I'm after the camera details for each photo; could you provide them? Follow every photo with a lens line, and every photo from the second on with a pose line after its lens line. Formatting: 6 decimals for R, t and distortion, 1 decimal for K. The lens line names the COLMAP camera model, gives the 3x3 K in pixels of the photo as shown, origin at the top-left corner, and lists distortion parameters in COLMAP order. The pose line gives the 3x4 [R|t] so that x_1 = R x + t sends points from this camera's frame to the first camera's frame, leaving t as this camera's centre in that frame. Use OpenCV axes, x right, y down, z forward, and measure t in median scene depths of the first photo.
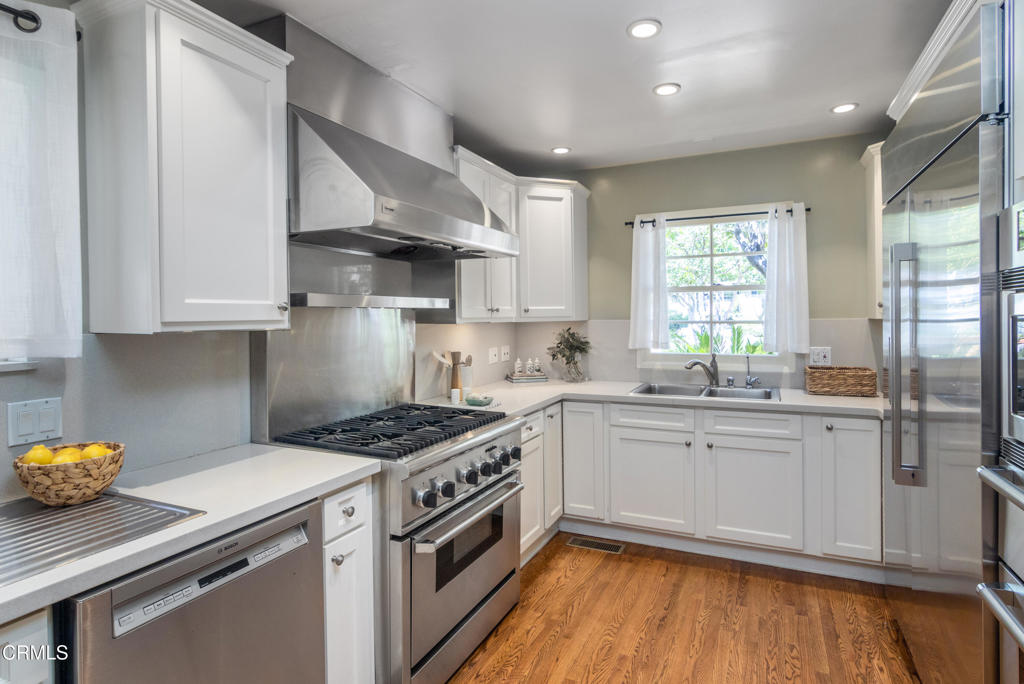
lens RADIAL K [[540.9, 0, 521.0], [0, 540.9, 322.3], [0, 0, 1]] dist [0.000037, 0.000701]
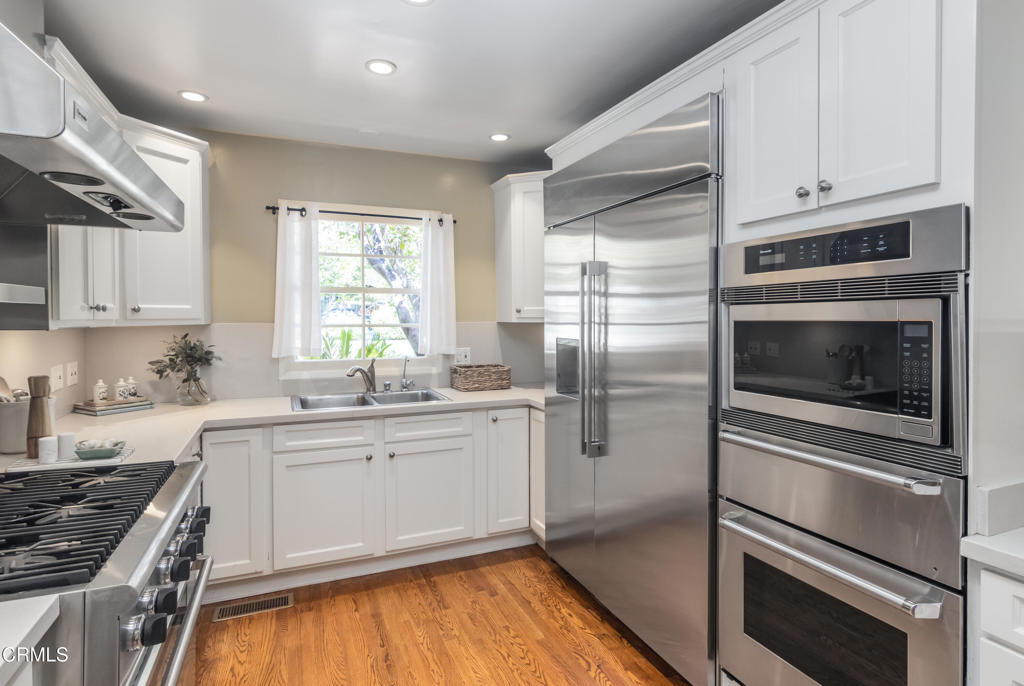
lens RADIAL K [[540.9, 0, 521.0], [0, 540.9, 323.3], [0, 0, 1]] dist [0.000037, 0.000701]
pose [[0.671023, 0.000141, 0.741437, -0.188196], [0.003260, 0.999990, -0.003141, -0.000490], [-0.741430, 0.004525, 0.671015, 0.175392]]
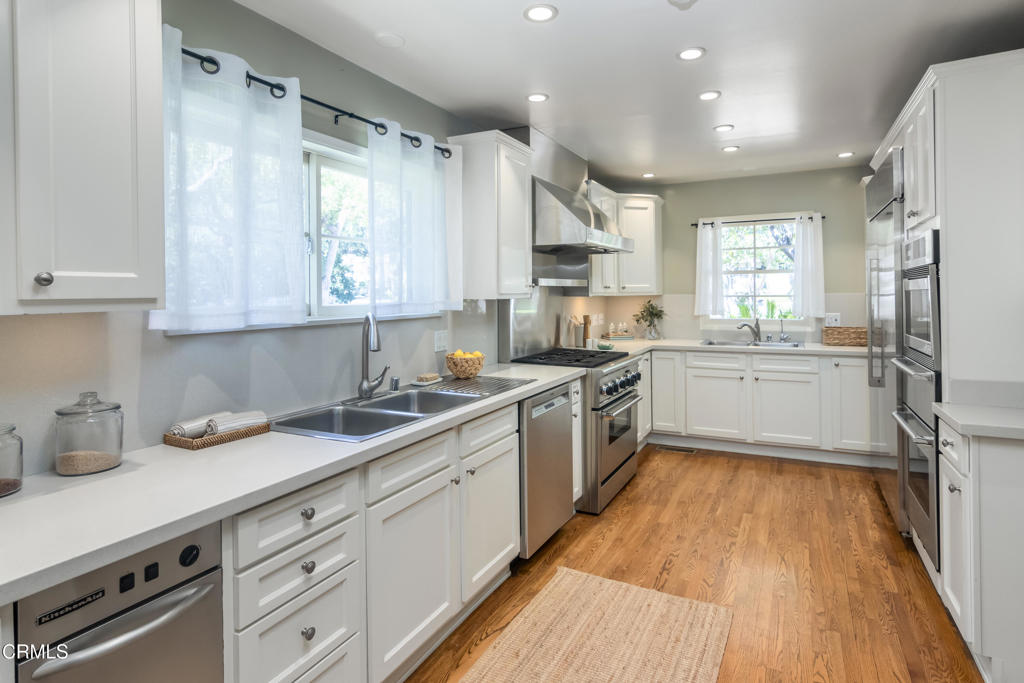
lens RADIAL K [[556.8, 0, 528.0], [0, 556.8, 291.4], [0, 0, 1]] dist [-0.001574, 0.000012]
pose [[0.999792, 0.000689, -0.020372, -0.227600], [-0.000976, 0.999900, -0.014078, 0.009815], [0.020361, 0.014095, 0.999693, -0.499433]]
